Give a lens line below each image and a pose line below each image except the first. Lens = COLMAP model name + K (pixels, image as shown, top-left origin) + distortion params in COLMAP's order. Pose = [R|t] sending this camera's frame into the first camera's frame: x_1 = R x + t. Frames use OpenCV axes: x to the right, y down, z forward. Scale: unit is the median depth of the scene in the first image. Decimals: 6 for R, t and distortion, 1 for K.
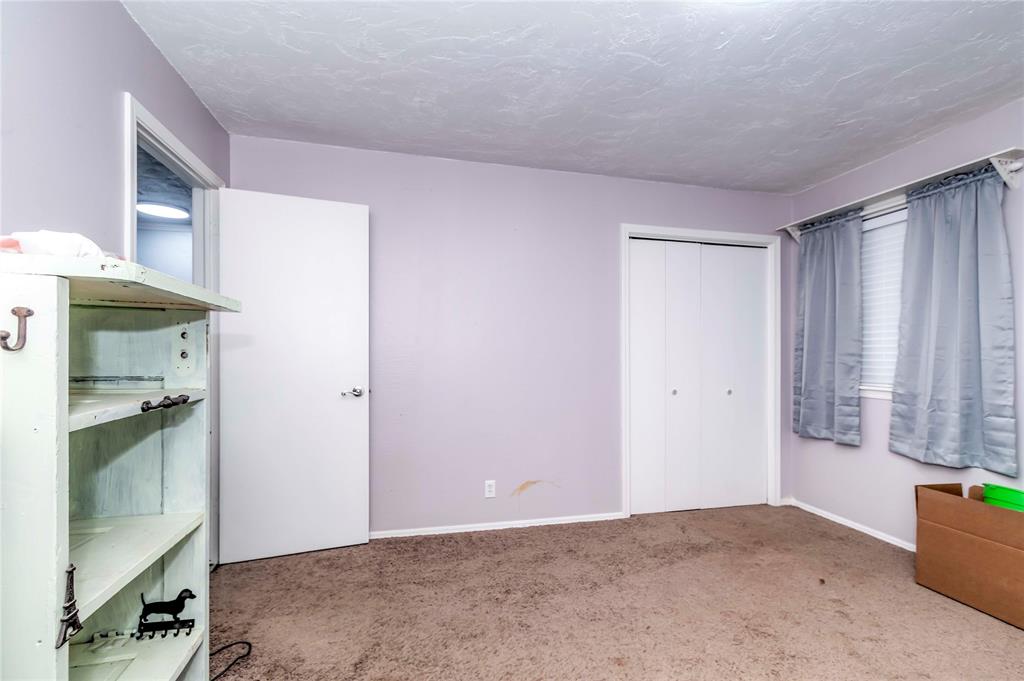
lens RADIAL K [[452.2, 0, 518.8], [0, 452.2, 356.5], [0, 0, 1]] dist [0.002427, -0.000985]
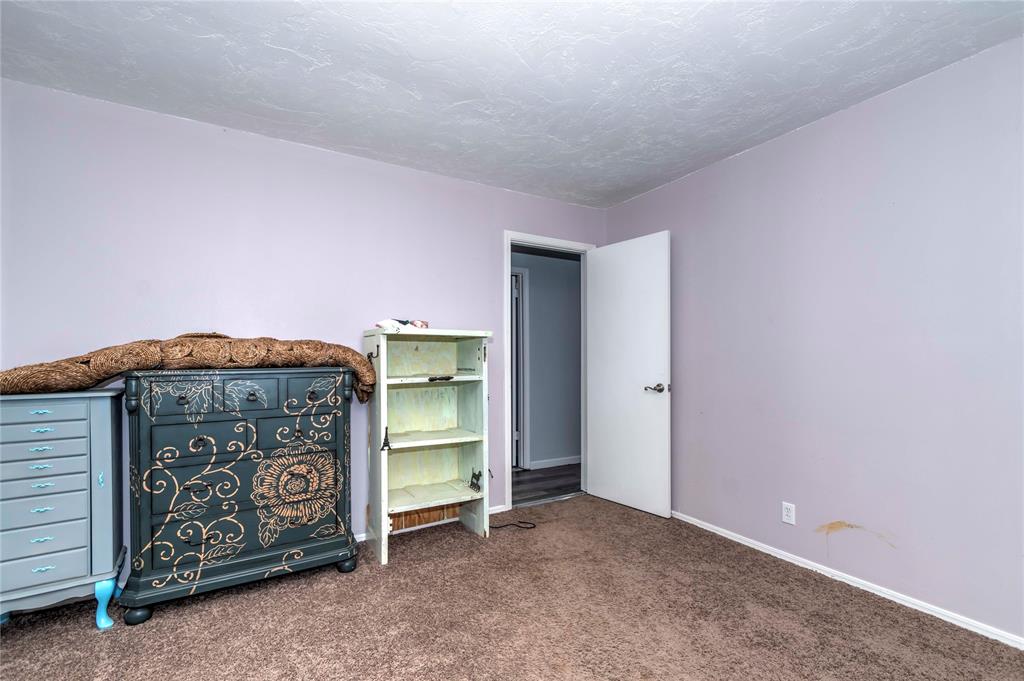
lens RADIAL K [[452.2, 0, 518.8], [0, 452.2, 356.5], [0, 0, 1]] dist [0.002427, -0.000985]
pose [[0.309569, -0.000752, -0.950877, 0.653345], [-0.002063, 0.999997, -0.001463, -0.001475], [0.950875, 0.002415, 0.309566, 0.273745]]
